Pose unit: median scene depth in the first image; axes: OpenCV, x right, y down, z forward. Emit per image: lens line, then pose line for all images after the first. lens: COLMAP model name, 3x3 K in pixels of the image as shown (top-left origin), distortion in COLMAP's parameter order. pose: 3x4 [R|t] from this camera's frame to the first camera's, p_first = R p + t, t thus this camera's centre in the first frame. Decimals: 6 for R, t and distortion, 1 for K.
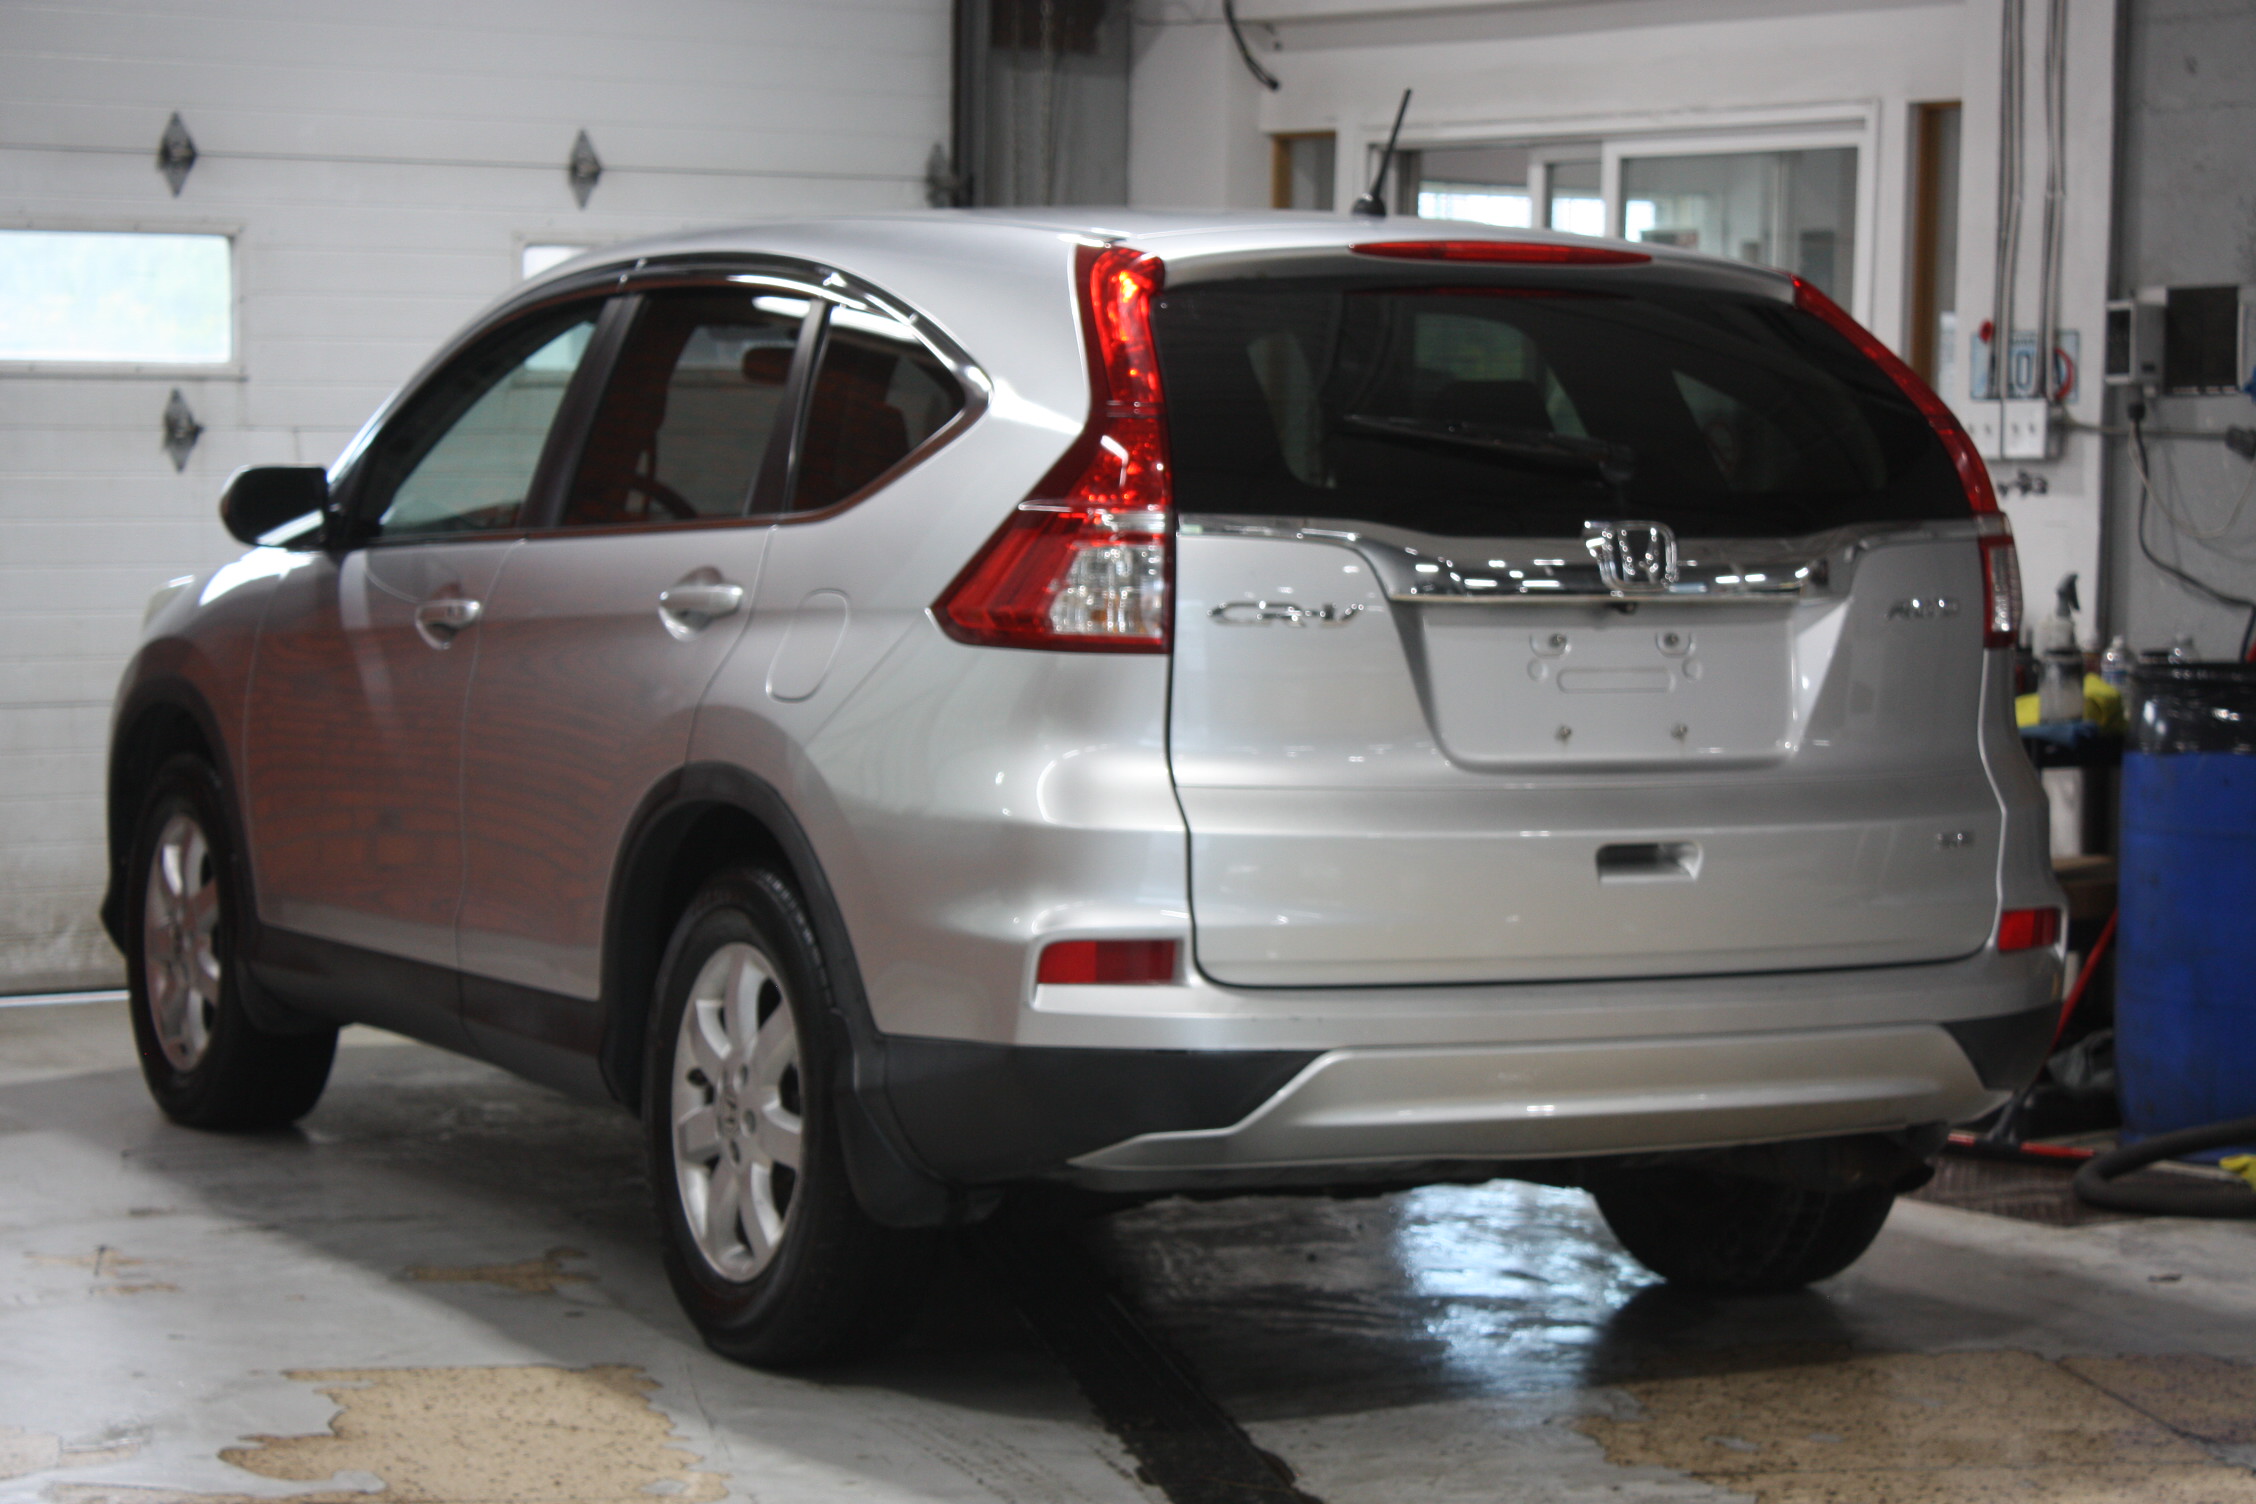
lens RADIAL K [[5673.3, 0, 1128.0], [0, 5673.3, 752.0], [0, 0, 1]] dist [0.041906, 0.048826]
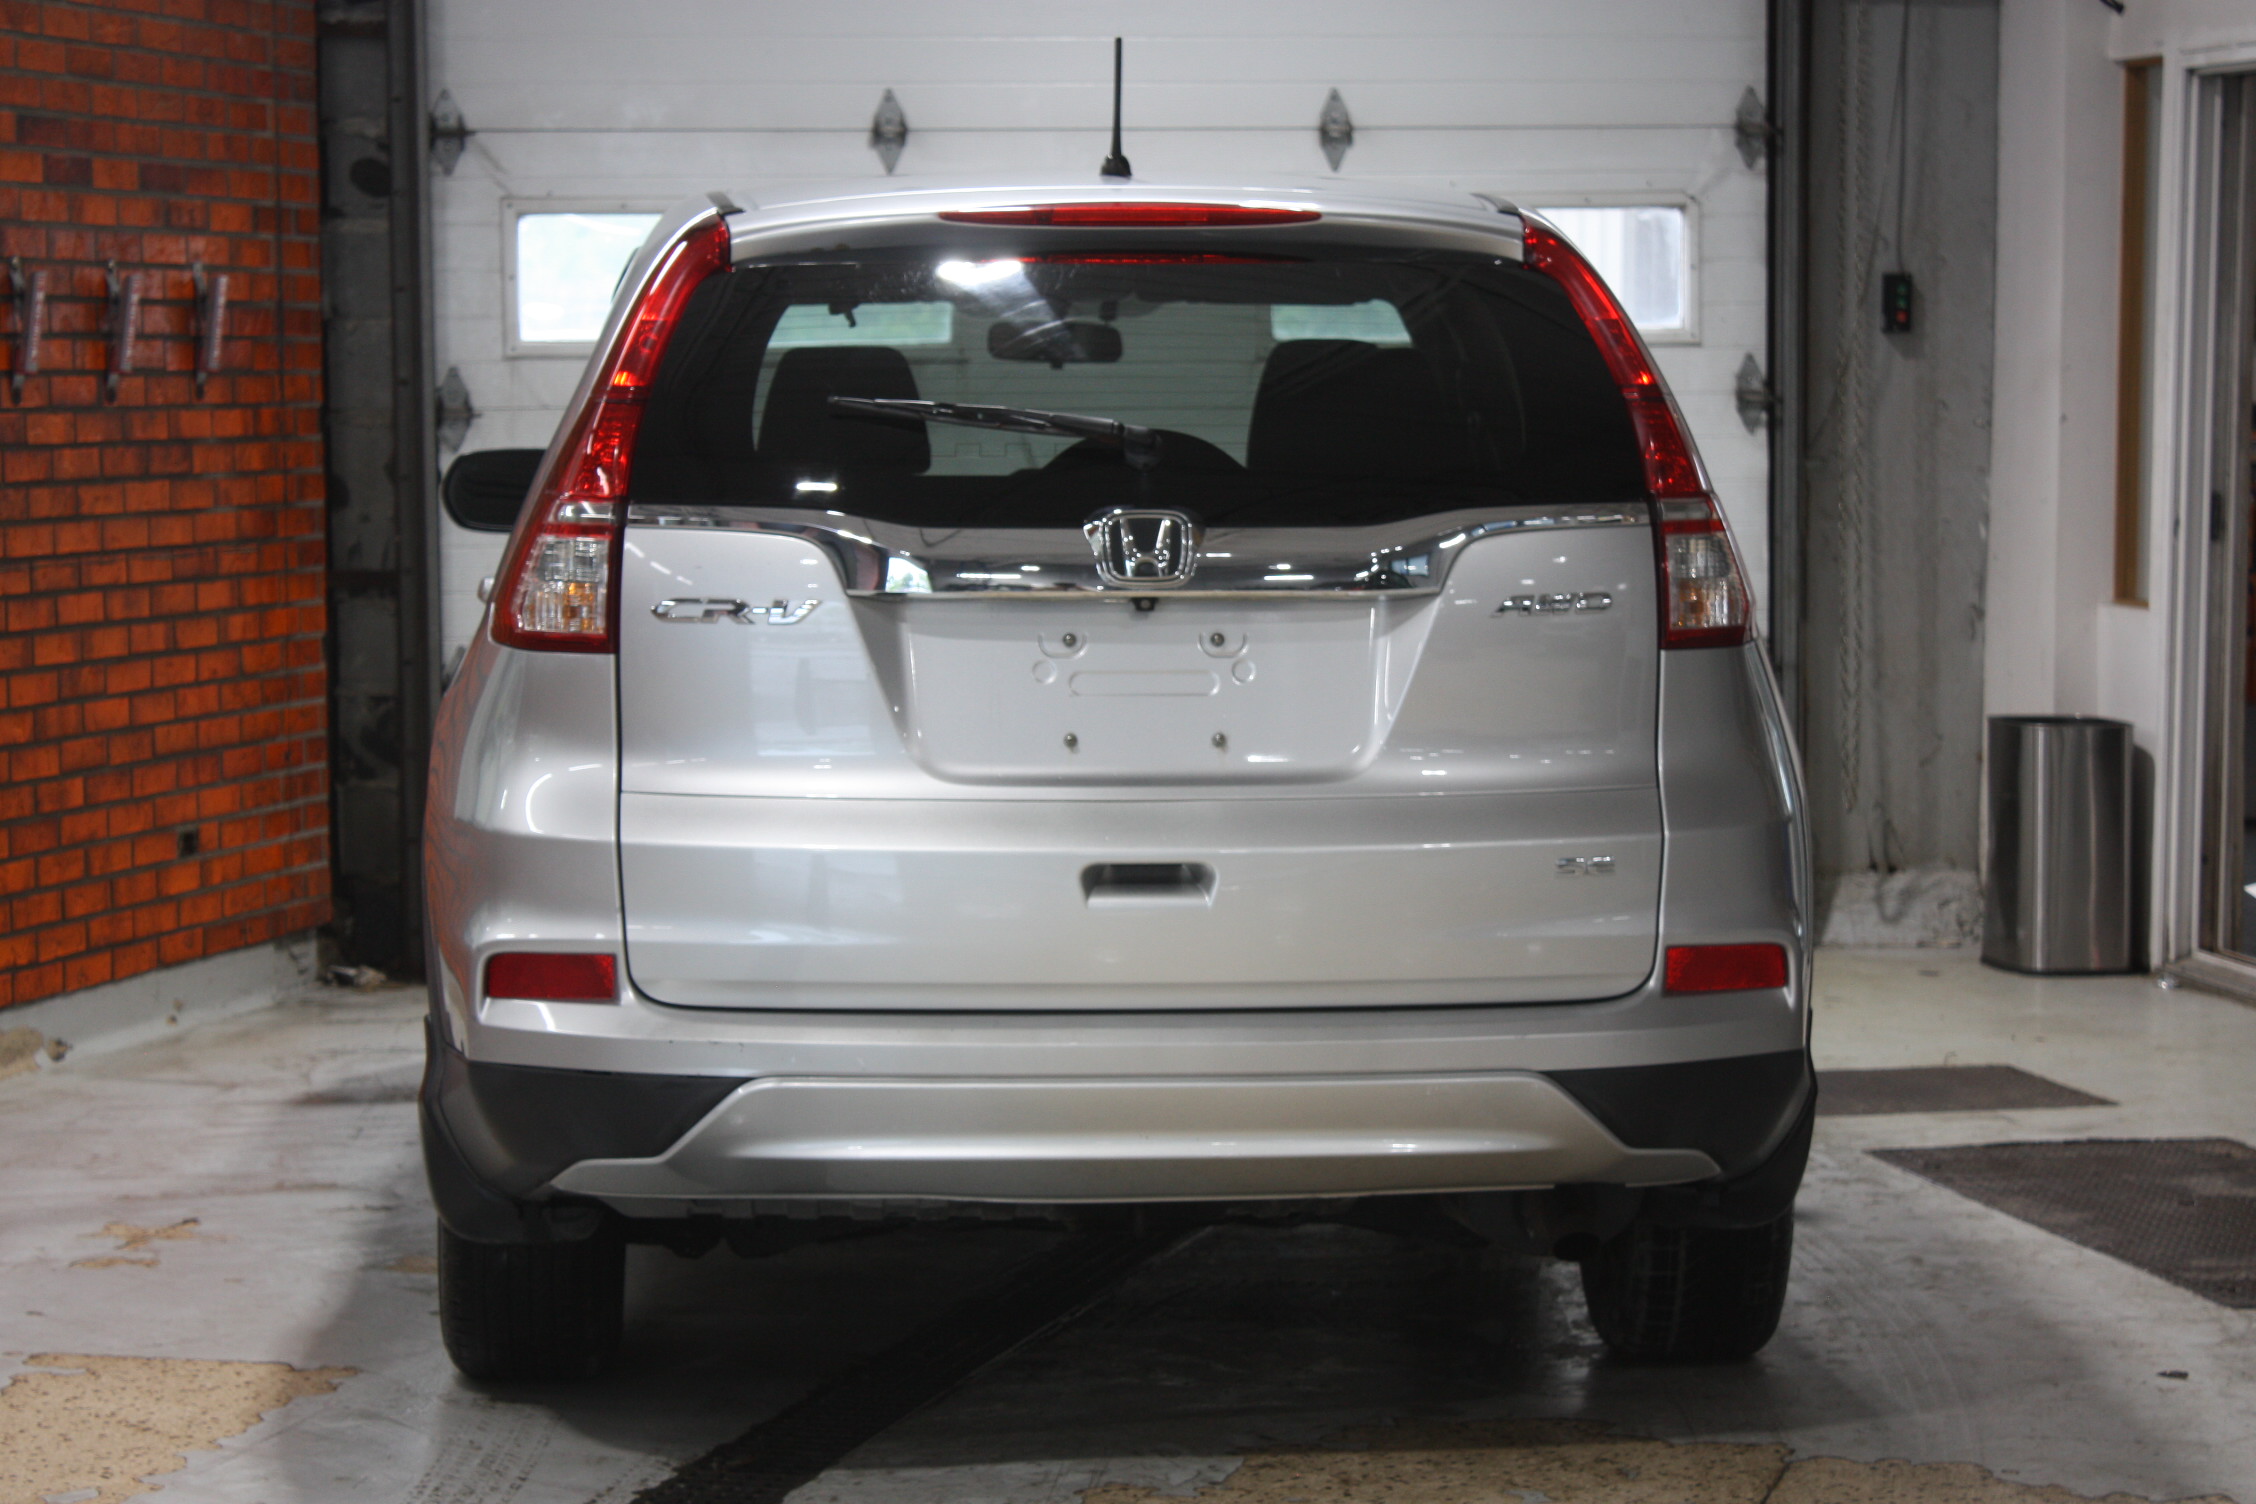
lens RADIAL K [[5673.3, 0, 1128.0], [0, 5673.3, 752.0], [0, 0, 1]] dist [0.041906, 0.048826]
pose [[0.897140, 0.013704, -0.441535, 0.476204], [-0.009201, 0.999882, 0.012339, -0.012551], [0.441651, -0.007007, 0.897159, 0.177982]]
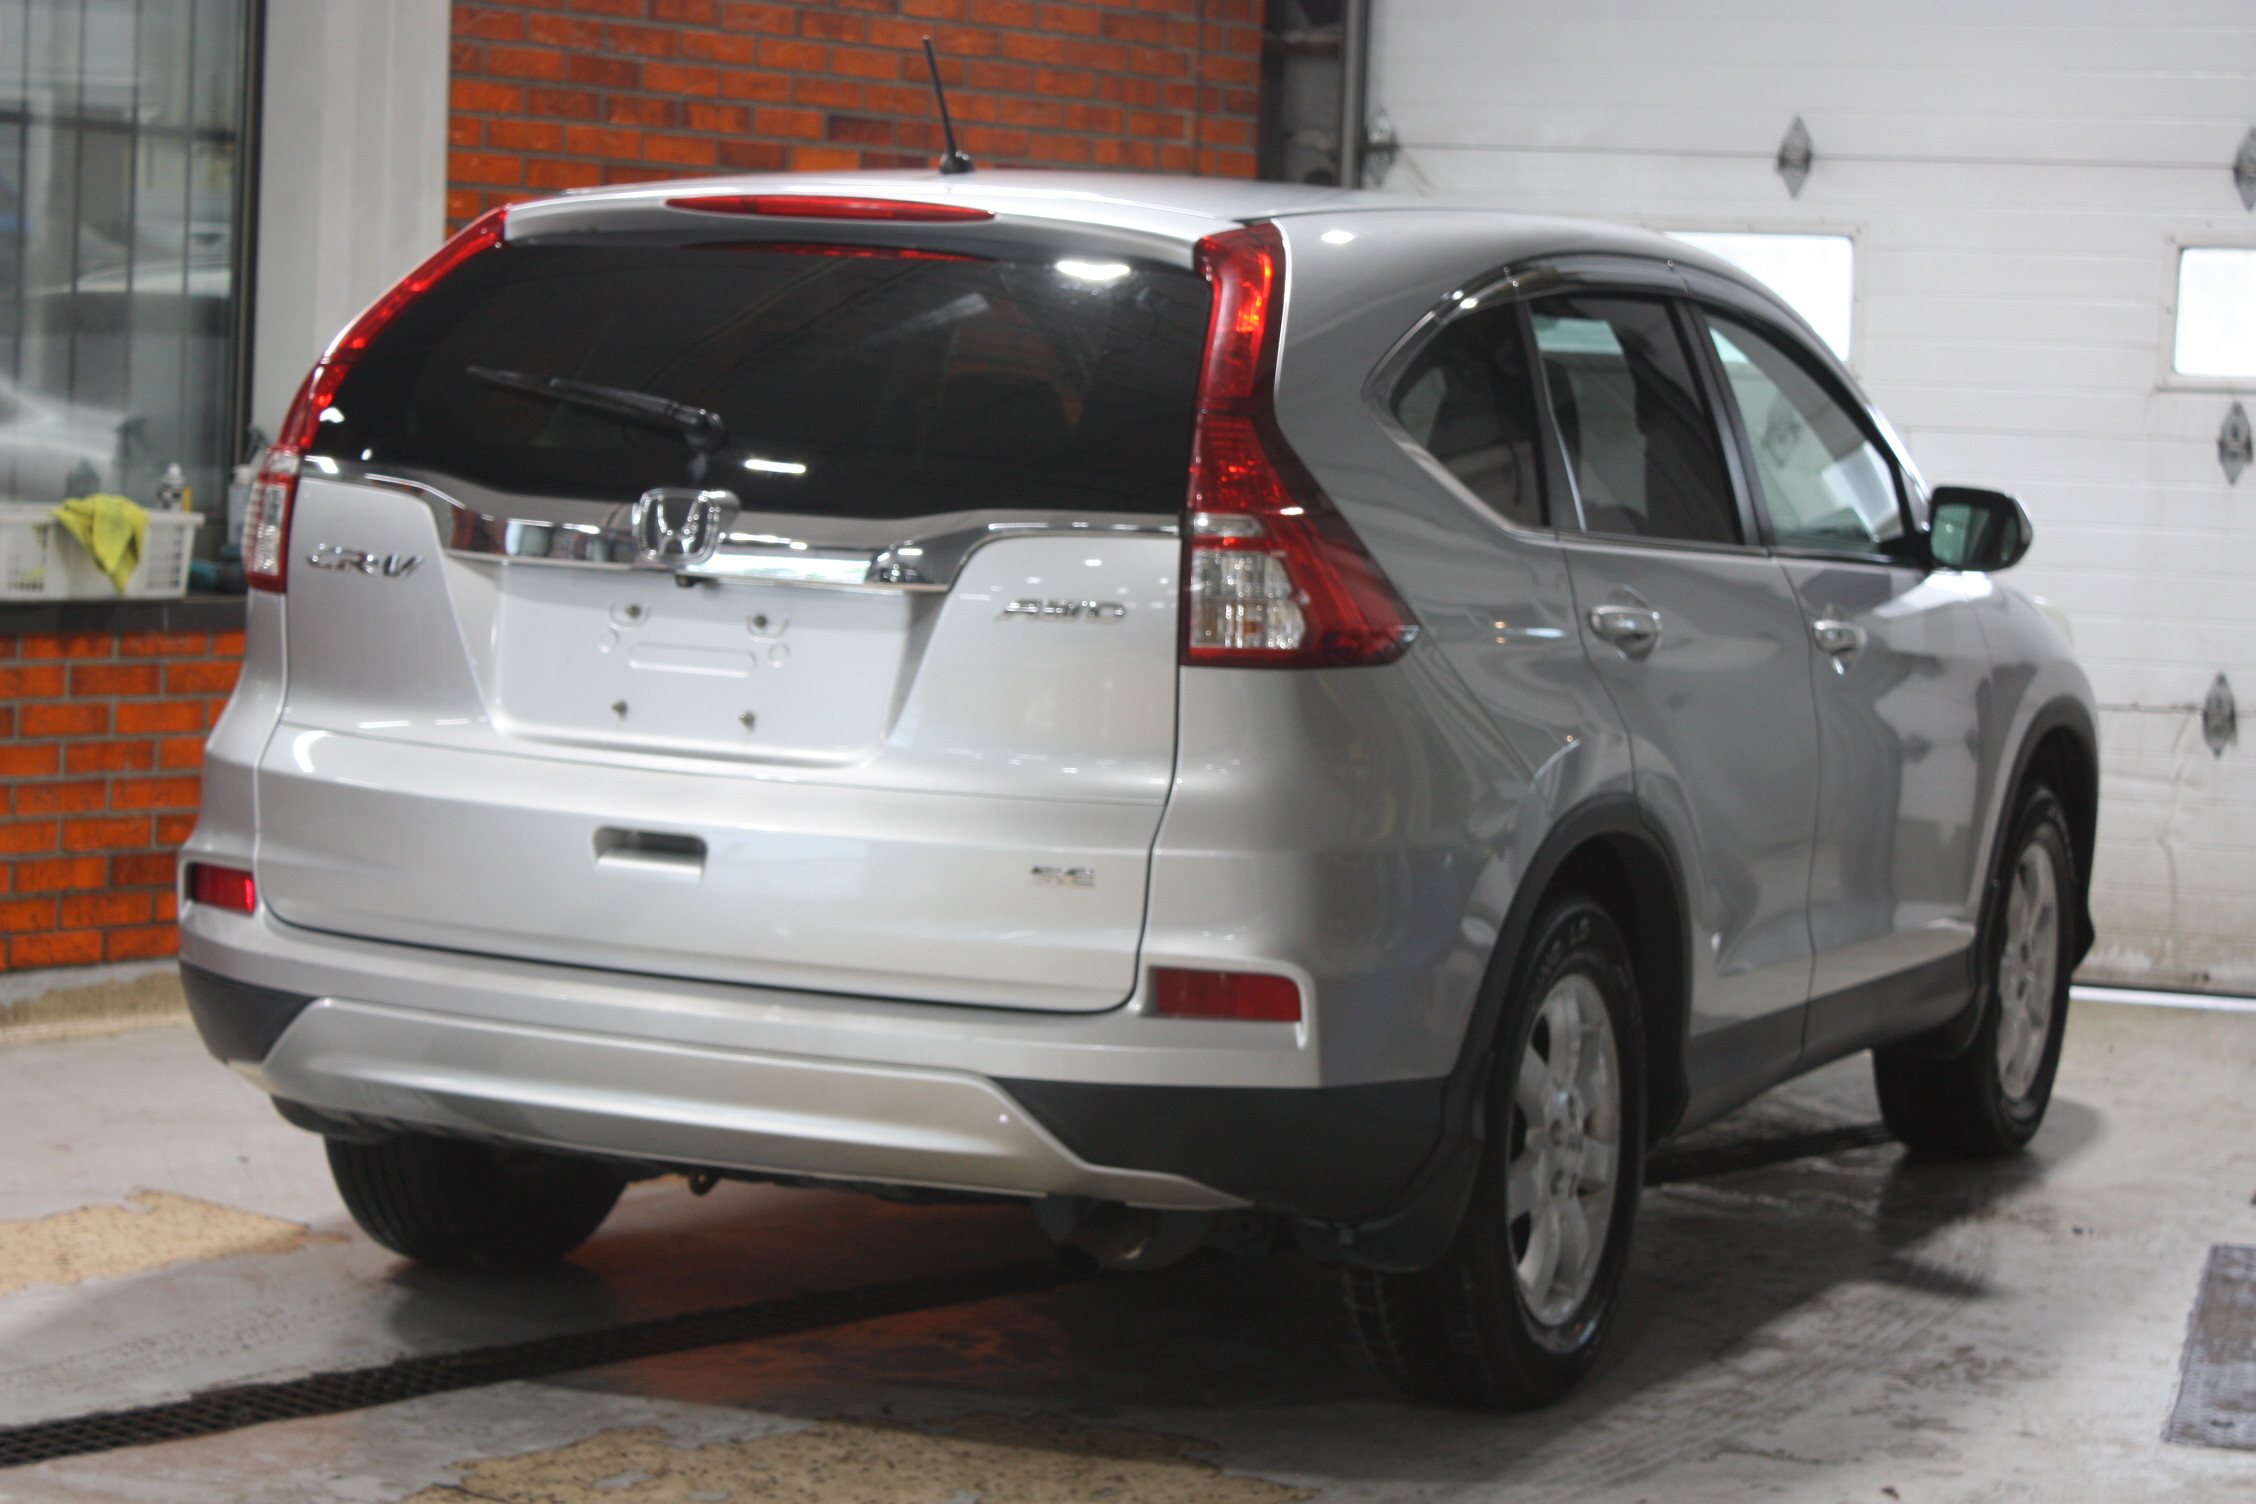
lens RADIAL K [[5081.1, 0, 1128.0], [0, 5081.1, 752.0], [0, 0, 1]] dist [0.054953, 0.034565]
pose [[0.569849, 0.081029, -0.817745, 0.800957], [-0.085082, 0.995596, 0.039362, -0.035695], [0.817333, 0.047146, 0.574233, 0.565205]]
